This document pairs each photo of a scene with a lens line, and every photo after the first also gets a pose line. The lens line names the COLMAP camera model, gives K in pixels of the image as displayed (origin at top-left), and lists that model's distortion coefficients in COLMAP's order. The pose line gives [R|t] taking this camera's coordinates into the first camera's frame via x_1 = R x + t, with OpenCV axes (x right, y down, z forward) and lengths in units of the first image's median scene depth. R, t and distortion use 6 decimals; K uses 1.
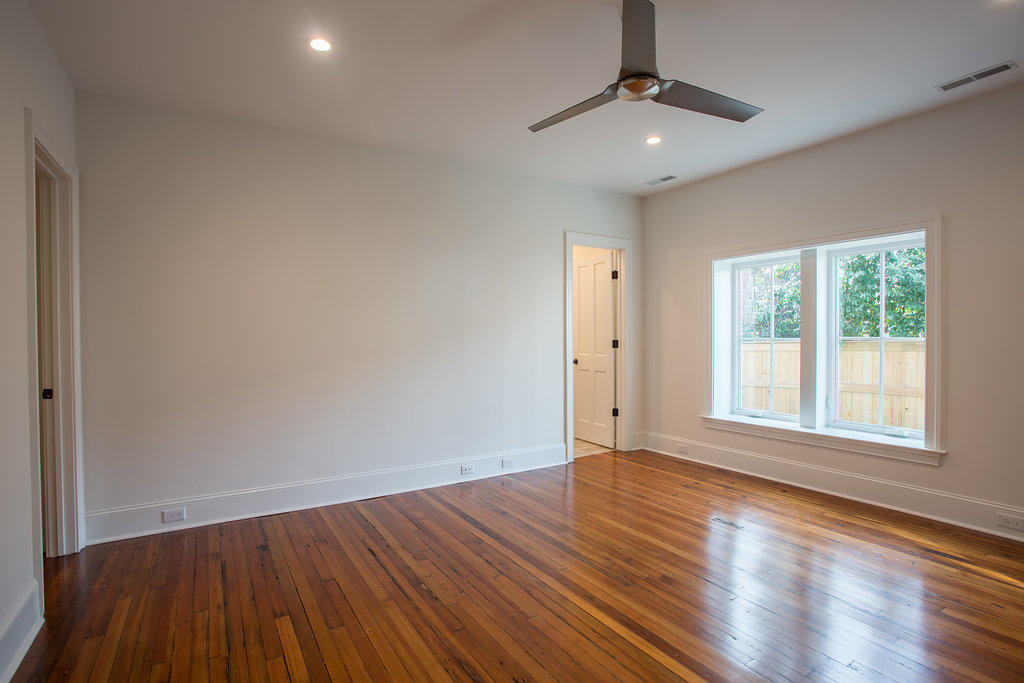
lens RADIAL K [[512.1, 0, 515.9], [0, 512.1, 340.0], [0, 0, 1]] dist [-0.036209, 0.004771]
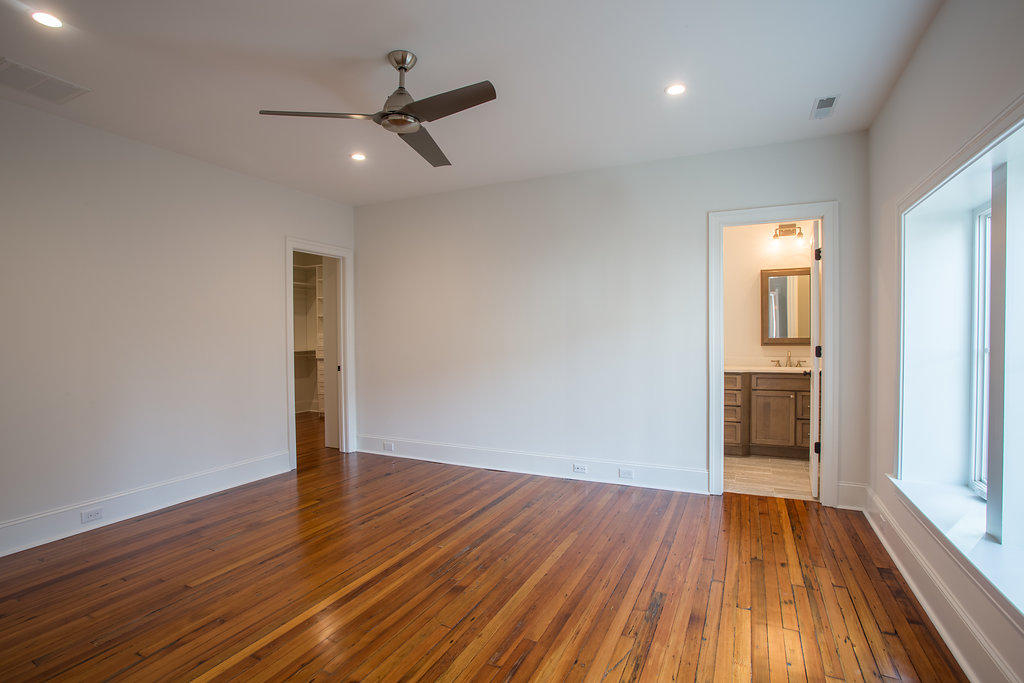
lens RADIAL K [[512.1, 0, 491.0], [0, 512.1, 331.3], [0, 0, 1]] dist [-0.036209, 0.004771]
pose [[0.490692, -0.005599, -0.871315, 0.866754], [0.001463, 0.999983, -0.005602, -0.024132], [0.871332, 0.001473, 0.490692, 0.400762]]
